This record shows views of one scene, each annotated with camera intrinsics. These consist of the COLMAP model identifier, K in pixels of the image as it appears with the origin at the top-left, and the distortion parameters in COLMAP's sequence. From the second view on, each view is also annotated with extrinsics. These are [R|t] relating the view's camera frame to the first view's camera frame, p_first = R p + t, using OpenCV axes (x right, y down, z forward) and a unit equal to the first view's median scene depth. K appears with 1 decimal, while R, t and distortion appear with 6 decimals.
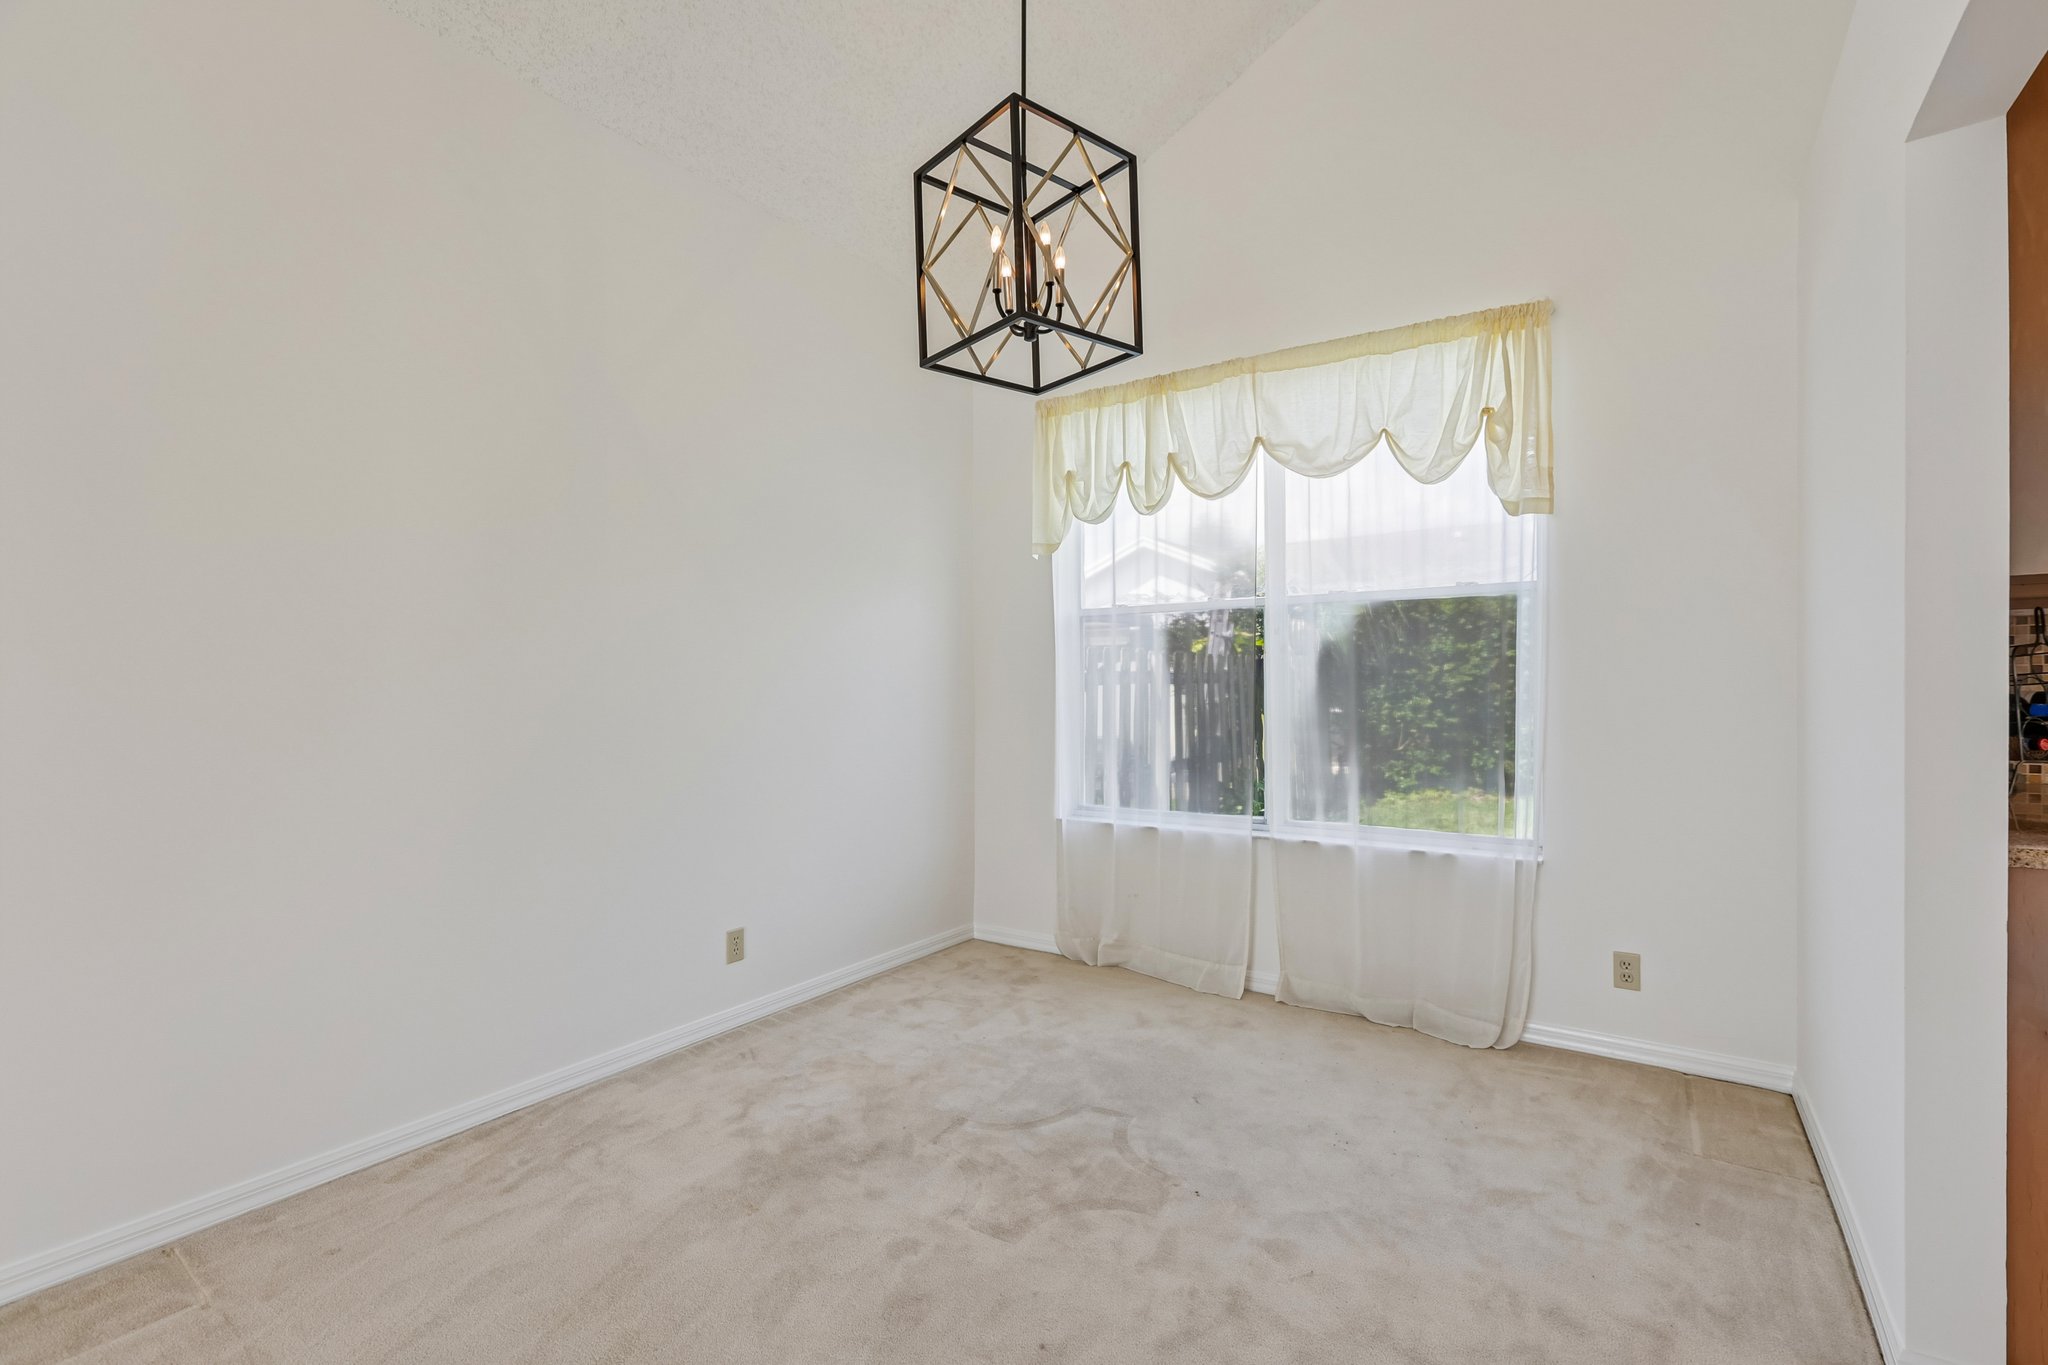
lens RADIAL K [[918.8, 0, 1014.3], [0, 918.8, 682.8], [0, 0, 1]] dist [-0.002372, 0.002321]
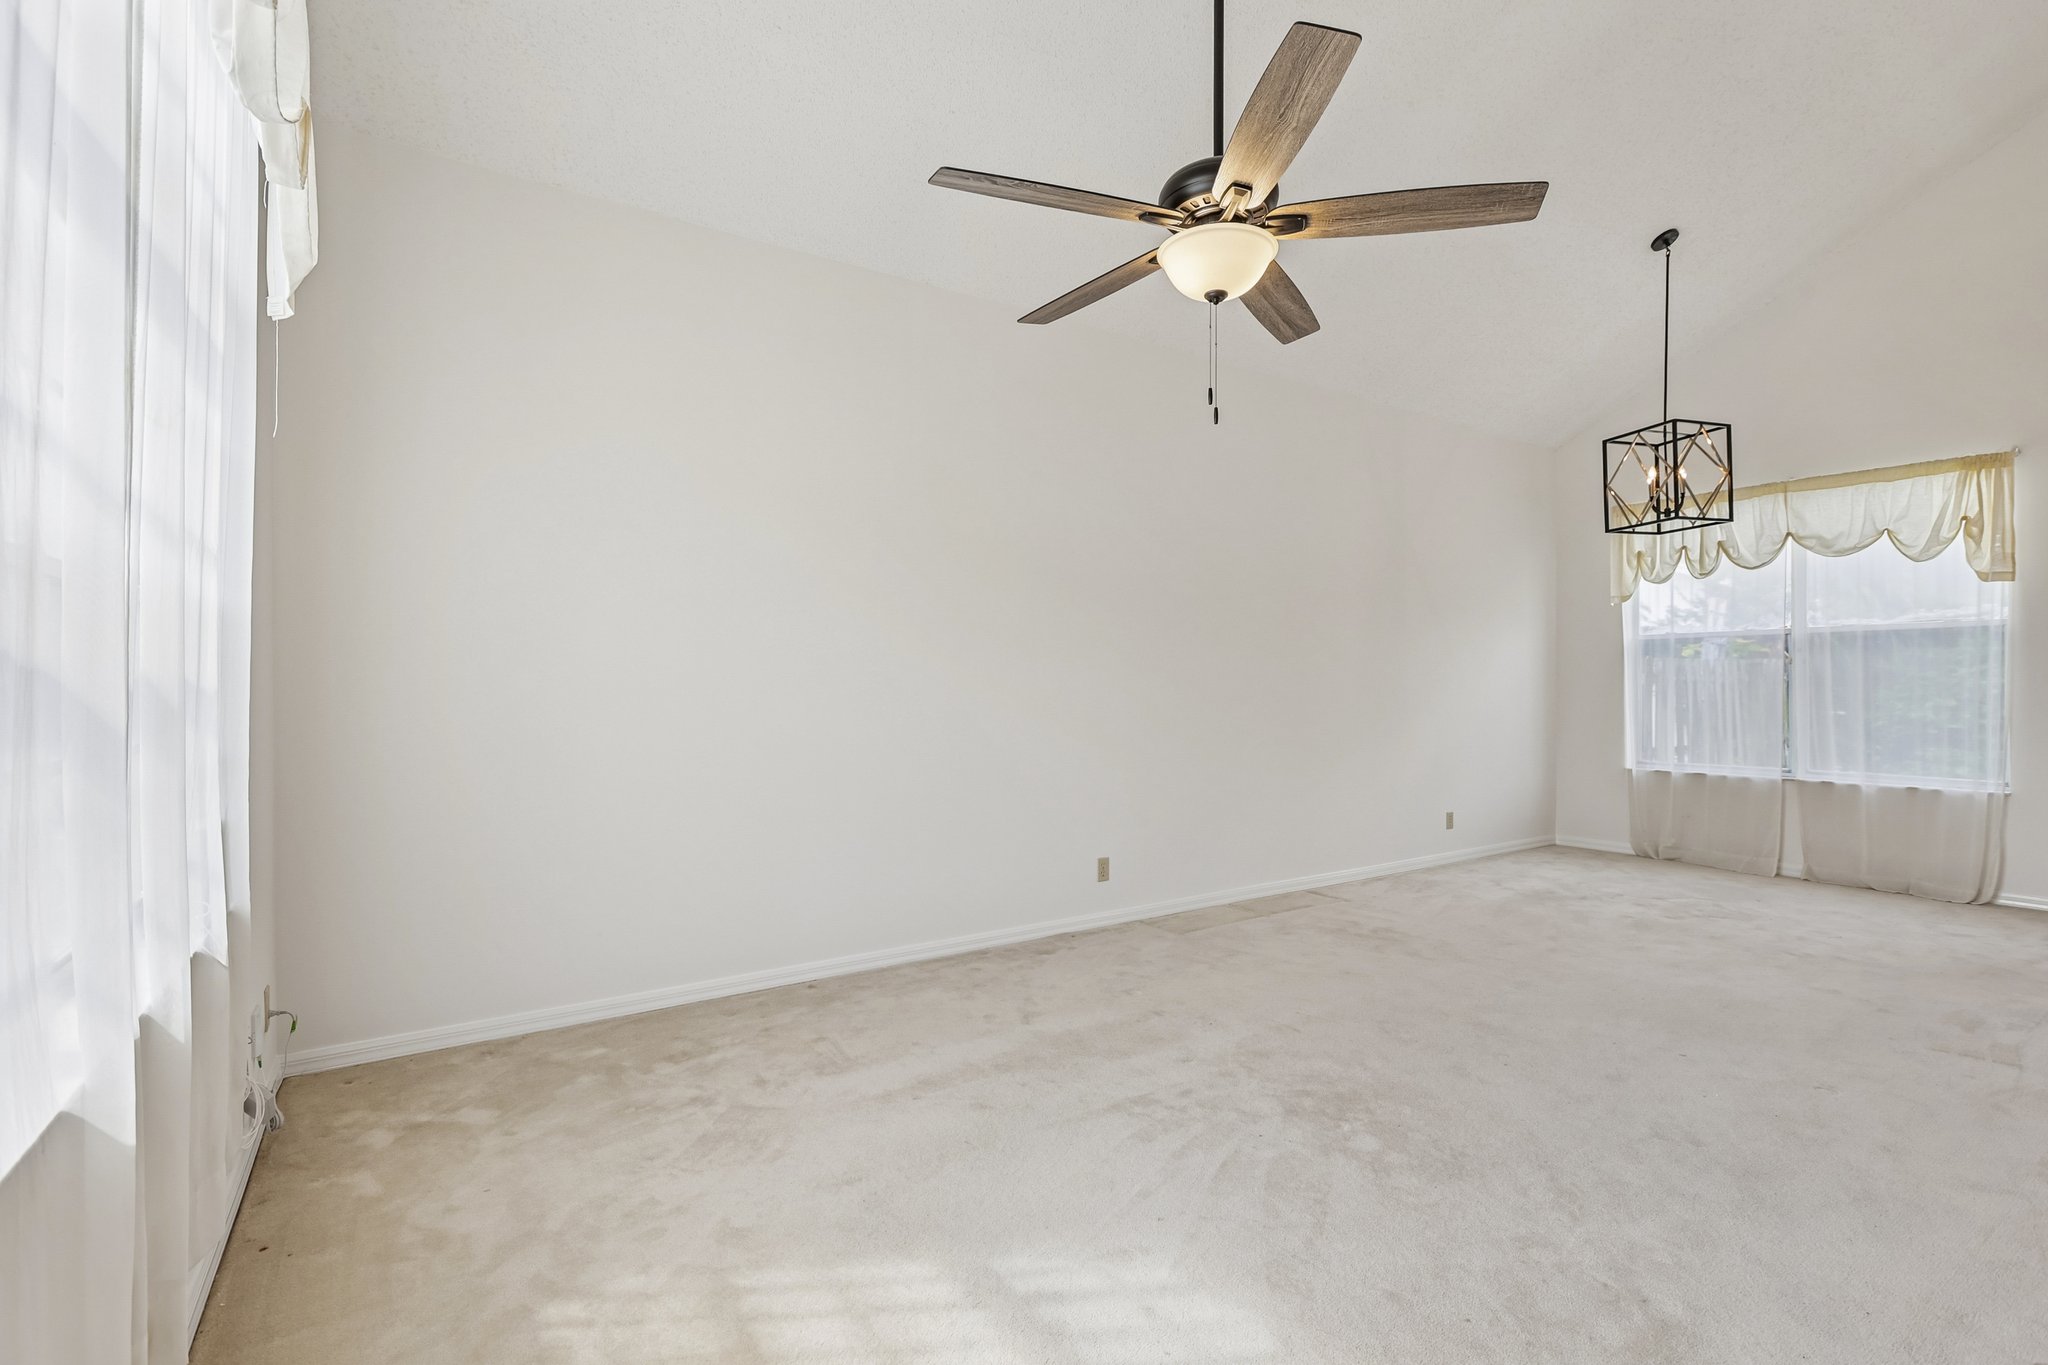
lens RADIAL K [[918.8, 0, 1039.1], [0, 918.8, 682.8], [0, 0, 1]] dist [-0.002372, 0.002321]
pose [[0.933887, 0.001021, -0.357566, -0.413292], [-0.001072, 0.999999, 0.000054, 0.001596], [0.357566, 0.000333, 0.933888, -1.047422]]
